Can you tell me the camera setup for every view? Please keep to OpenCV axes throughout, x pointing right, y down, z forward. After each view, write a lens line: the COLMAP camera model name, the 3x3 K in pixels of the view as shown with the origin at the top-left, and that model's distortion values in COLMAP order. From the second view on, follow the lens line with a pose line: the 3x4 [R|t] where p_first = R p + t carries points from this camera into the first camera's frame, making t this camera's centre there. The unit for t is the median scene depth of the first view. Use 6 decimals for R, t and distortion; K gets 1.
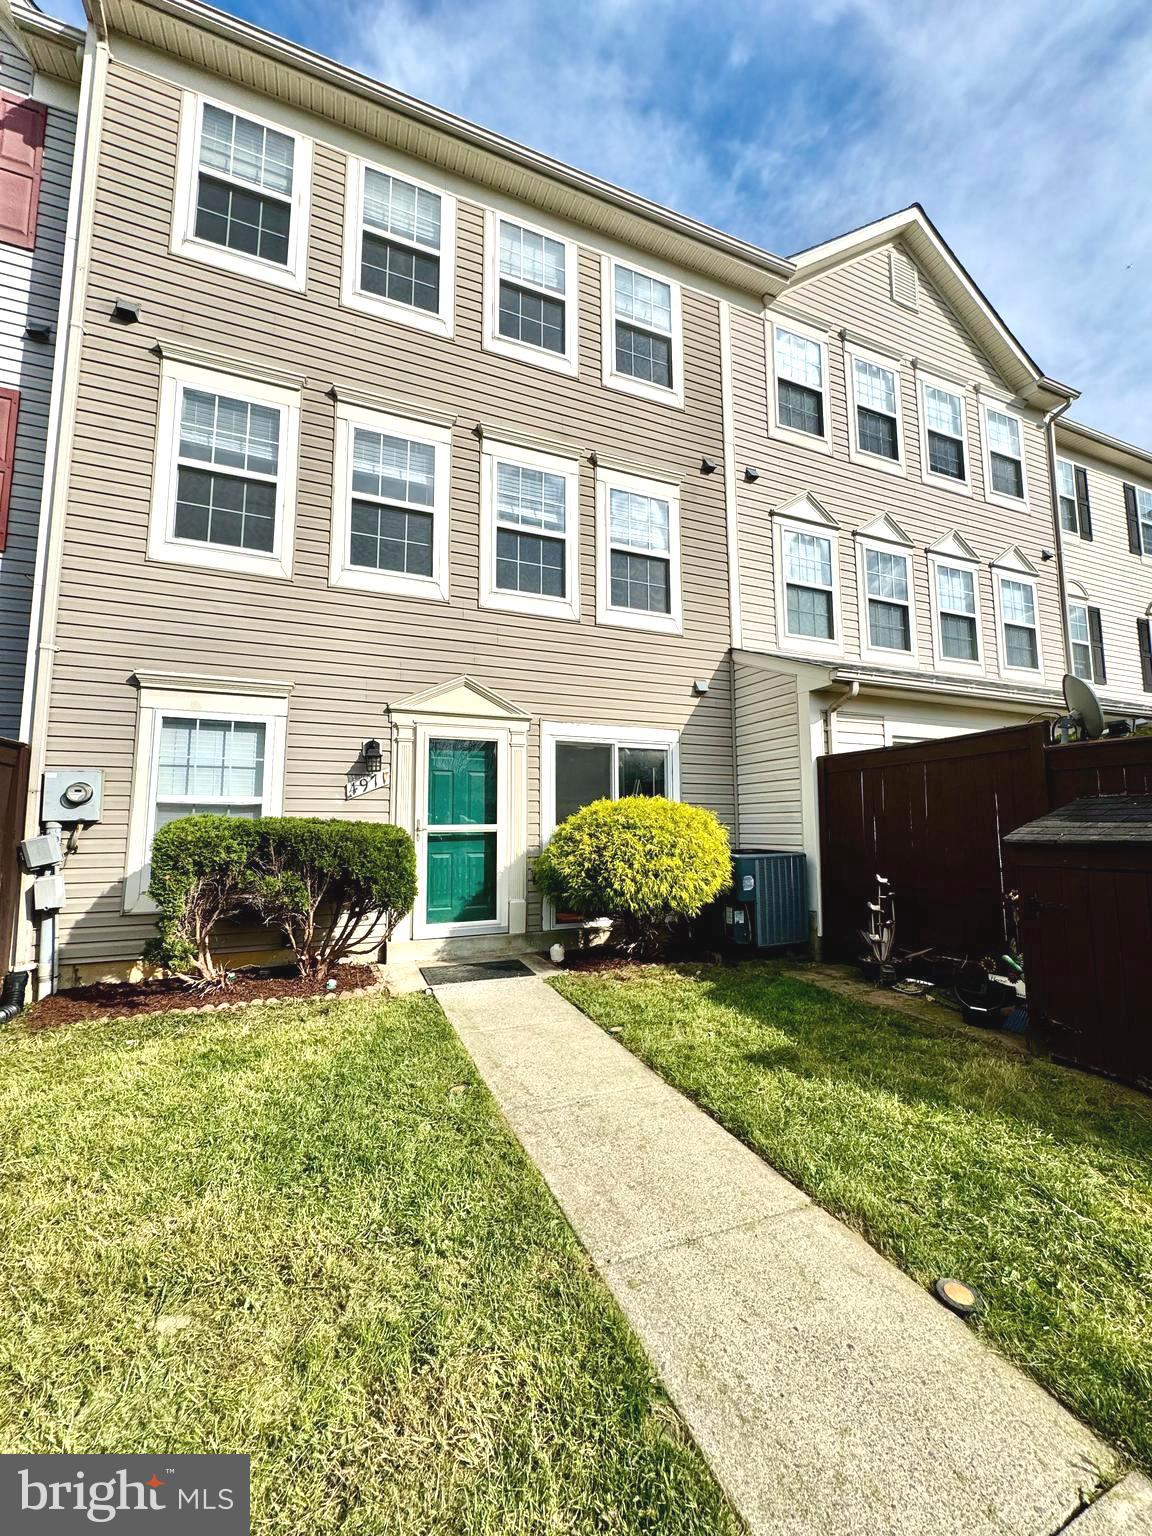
lens RADIAL K [[610.9, 0, 594.5], [0, 610.9, 786.0], [0, 0, 1]] dist [-0.002936, 0.000736]
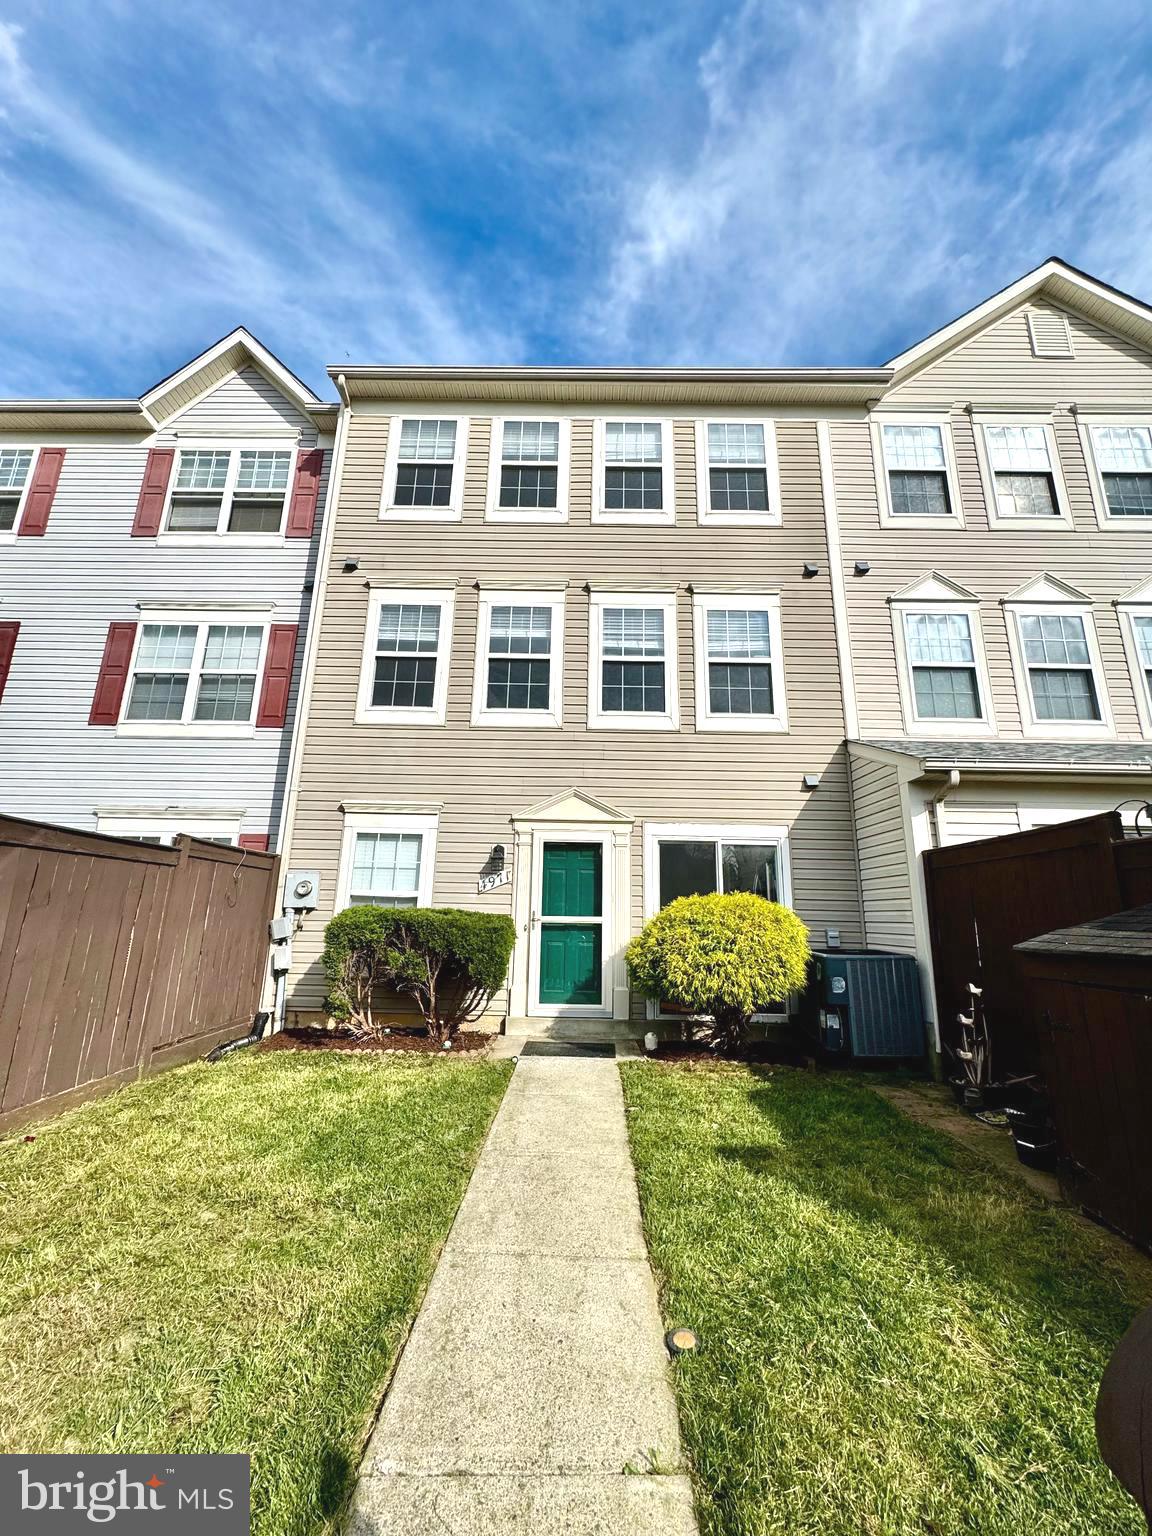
lens RADIAL K [[610.9, 0, 573.8], [0, 610.9, 791.0], [0, 0, 1]] dist [-0.002936, 0.000736]
pose [[0.919305, -0.056611, -0.389452, 0.267685], [0.002723, 0.990491, -0.137550, -0.013093], [0.393536, 0.125390, 0.910718, -0.080083]]
